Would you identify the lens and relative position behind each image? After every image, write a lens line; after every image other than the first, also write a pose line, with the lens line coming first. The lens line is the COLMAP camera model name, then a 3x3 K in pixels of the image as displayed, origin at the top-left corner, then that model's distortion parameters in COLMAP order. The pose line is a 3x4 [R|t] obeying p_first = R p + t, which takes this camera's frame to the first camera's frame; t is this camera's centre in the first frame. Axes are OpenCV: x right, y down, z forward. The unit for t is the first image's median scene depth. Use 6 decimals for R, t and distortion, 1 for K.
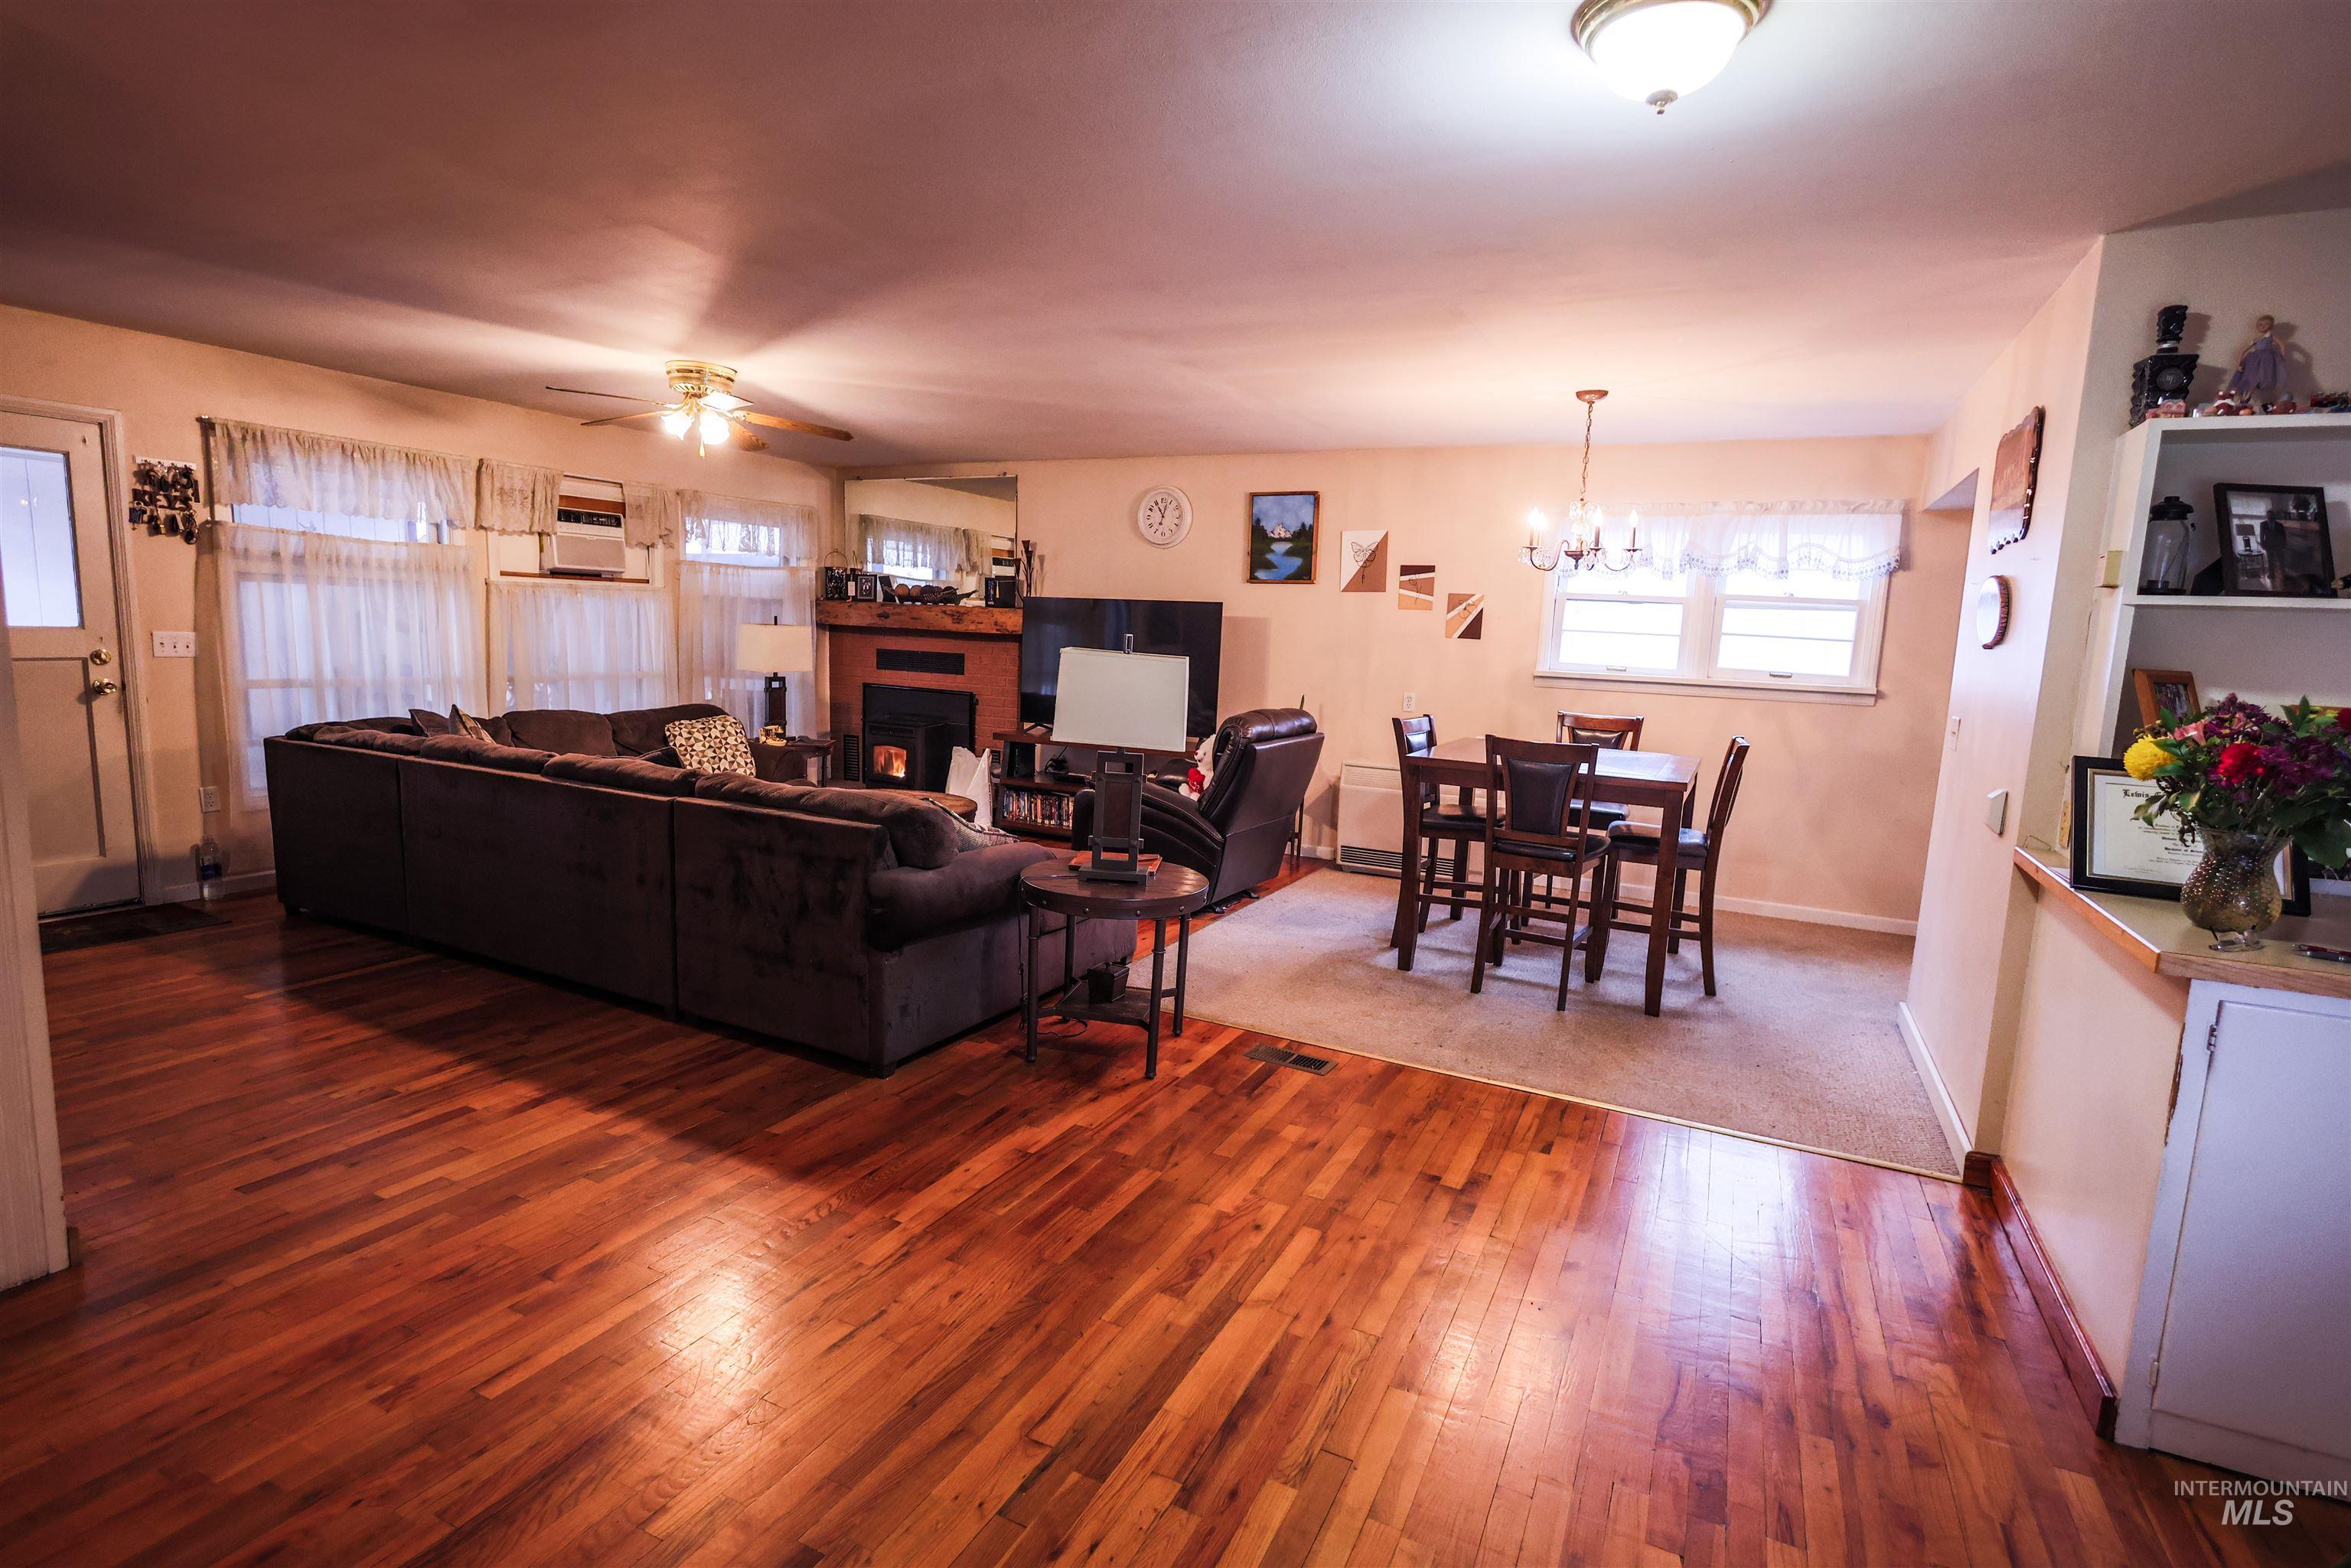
lens RADIAL K [[1145.5, 0, 1178.3], [0, 1145.5, 787.1], [0, 0, 1]] dist [-0.004065, 0.001539]
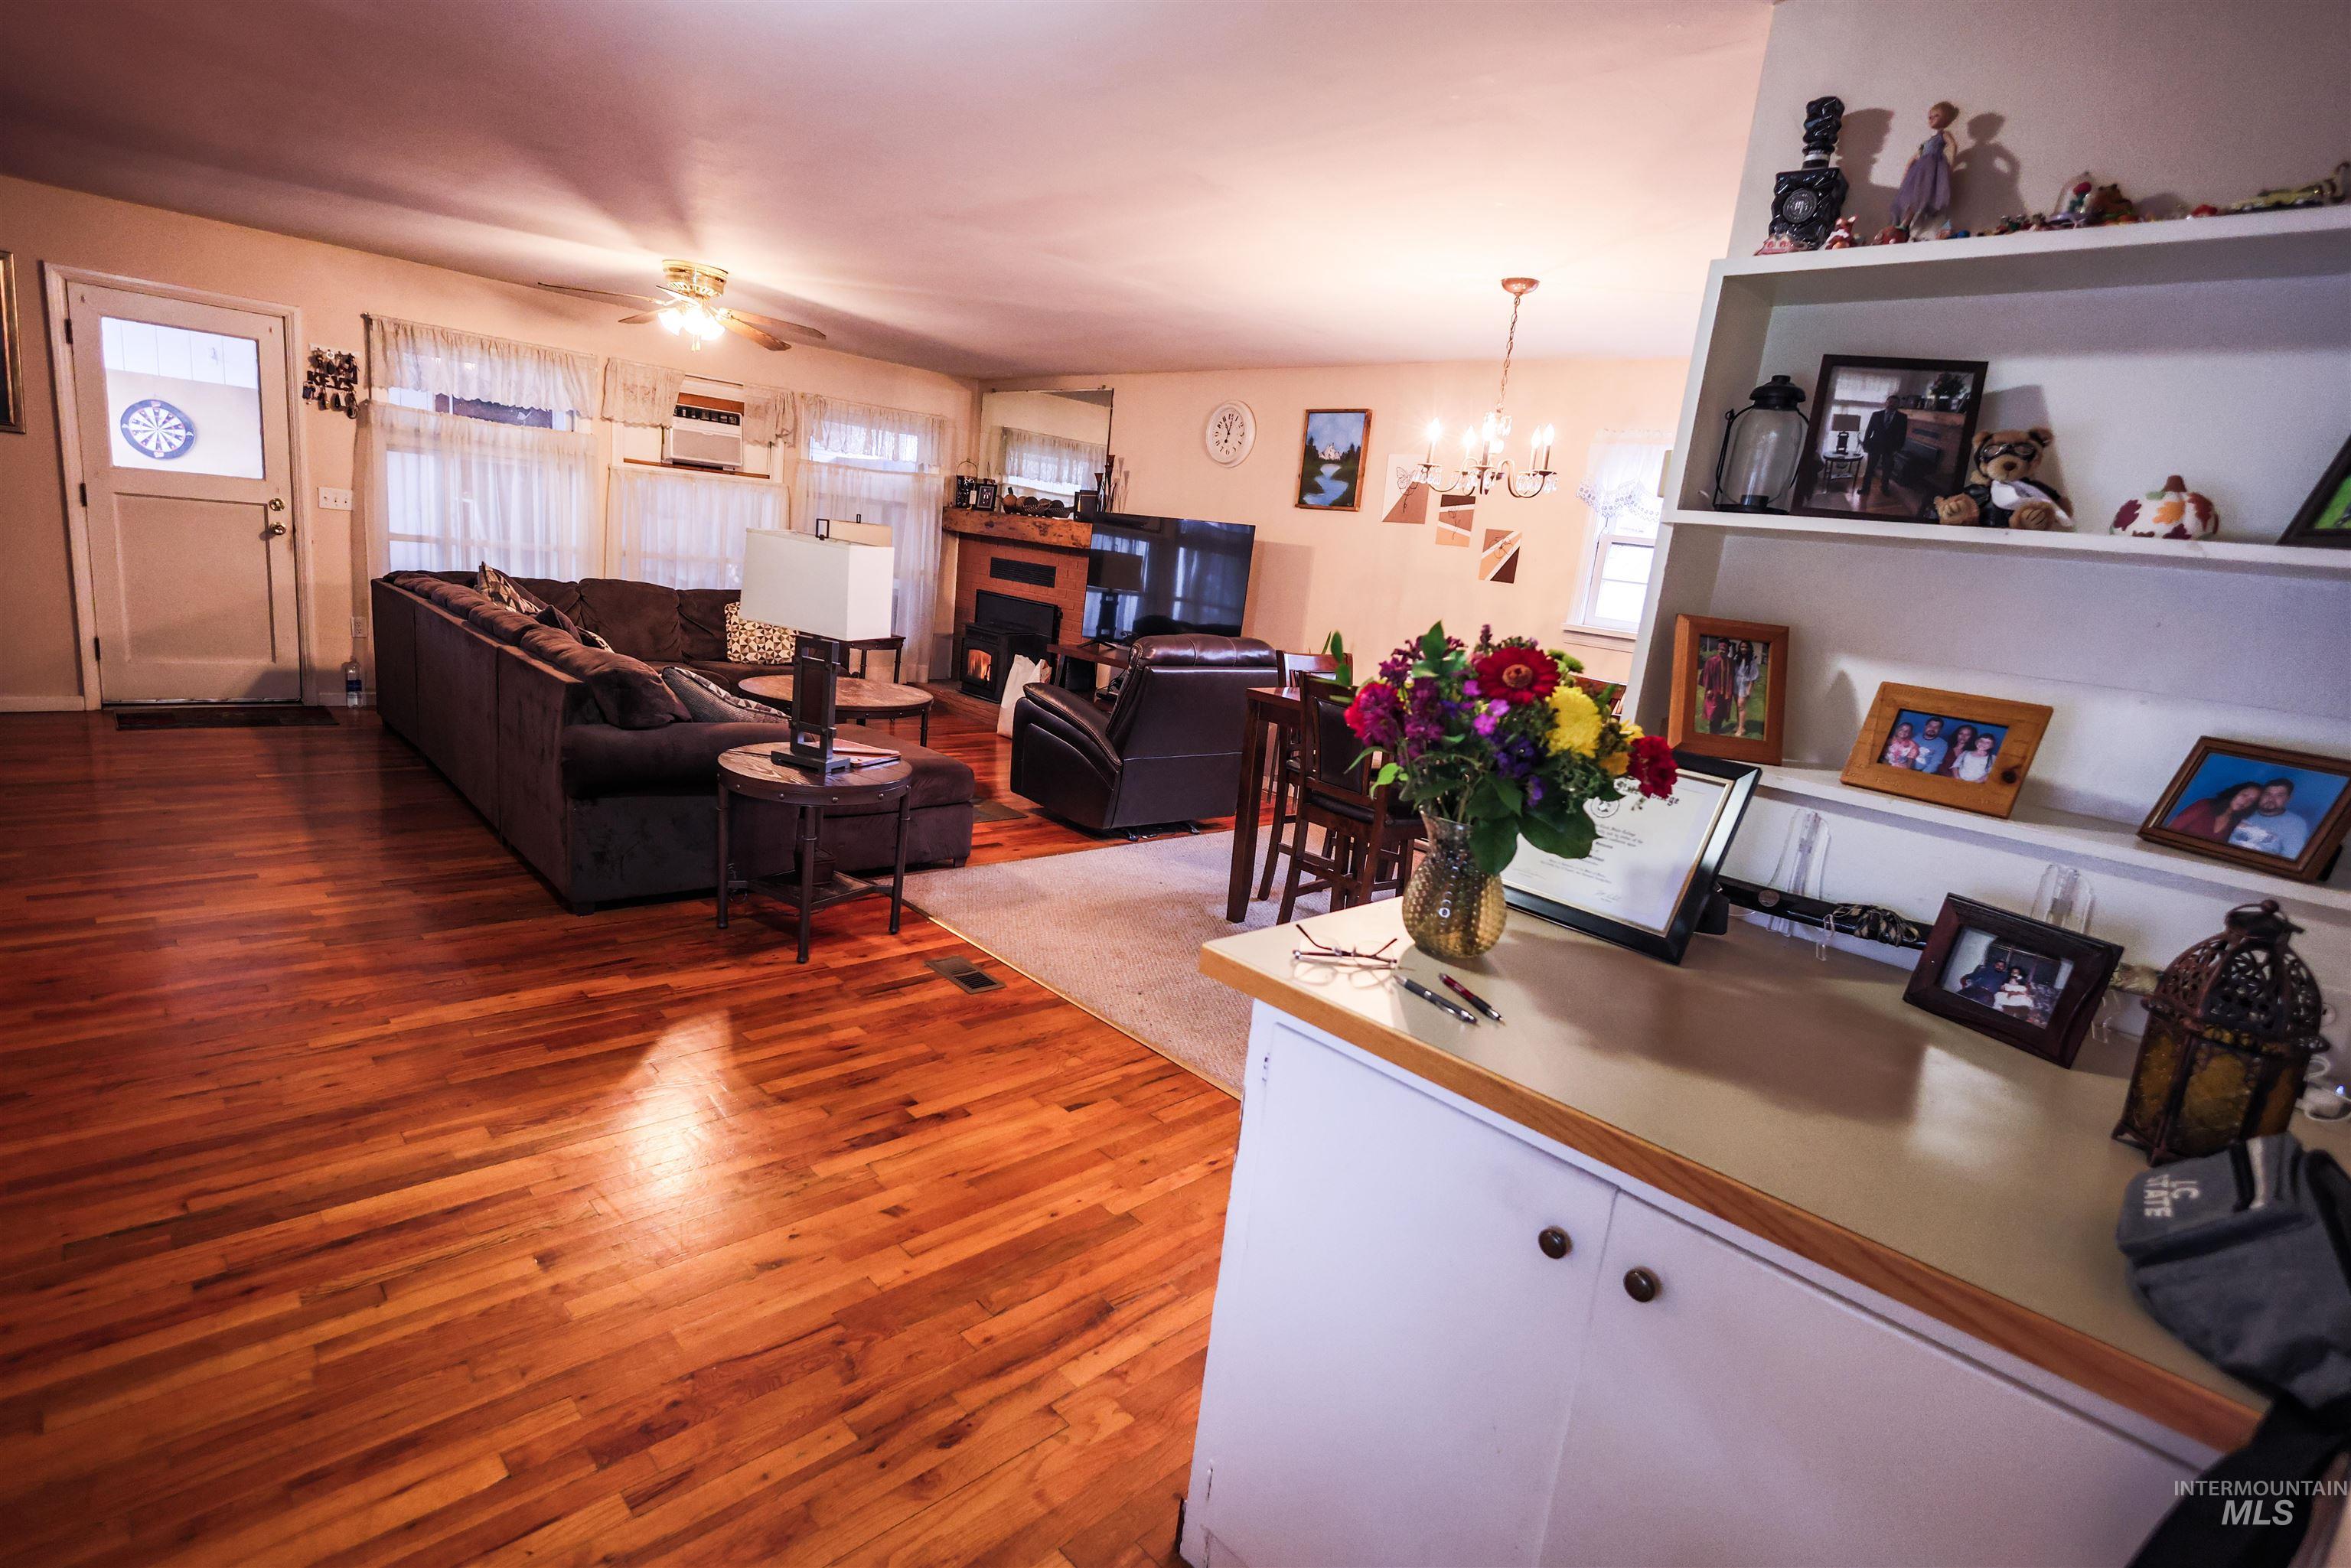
lens RADIAL K [[1144.6, 0, 1167.9], [0, 1144.6, 786.8], [0, 0, 1]] dist [-0.004278, 0.000746]
pose [[0.939095, 0.131759, -0.317397, 0.363035], [-0.116663, 0.990963, 0.066195, -0.002380], [0.323251, -0.025135, 0.945979, 0.095512]]
